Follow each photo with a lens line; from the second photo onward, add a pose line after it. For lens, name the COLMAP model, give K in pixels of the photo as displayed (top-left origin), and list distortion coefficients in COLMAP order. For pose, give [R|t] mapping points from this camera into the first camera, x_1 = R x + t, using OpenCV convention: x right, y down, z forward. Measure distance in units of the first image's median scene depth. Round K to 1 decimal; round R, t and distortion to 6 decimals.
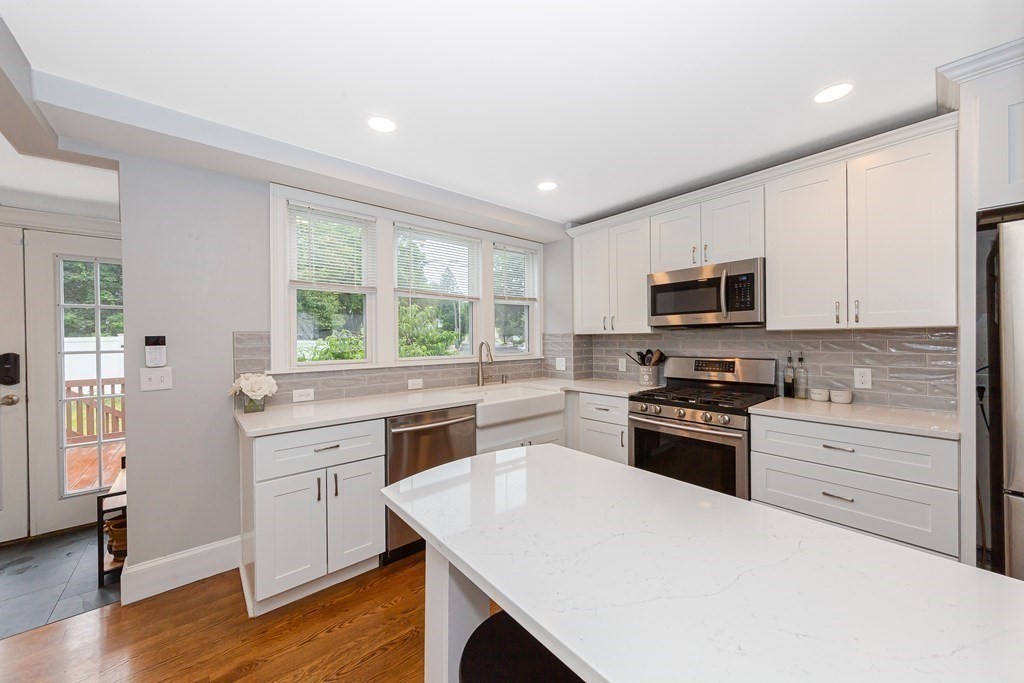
lens RADIAL K [[380.9, 0, 510.6], [0, 380.9, 344.9], [0, 0, 1]] dist [0.003004, 0.000073]
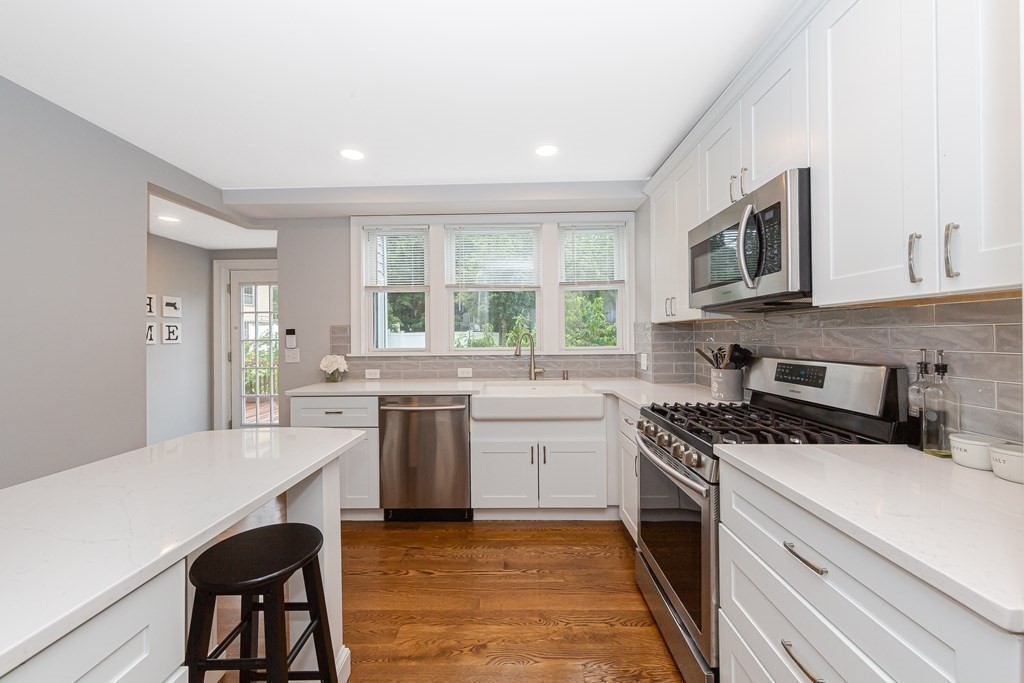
lens RADIAL K [[397.1, 0, 506.6], [0, 397.1, 338.6], [0, 0, 1]] dist [0.003661, 0.000151]
pose [[0.731479, 0.006172, -0.681836, 0.641863], [-0.007809, 0.999969, 0.000674, 0.005876], [0.681819, 0.004831, 0.731505, 0.284397]]
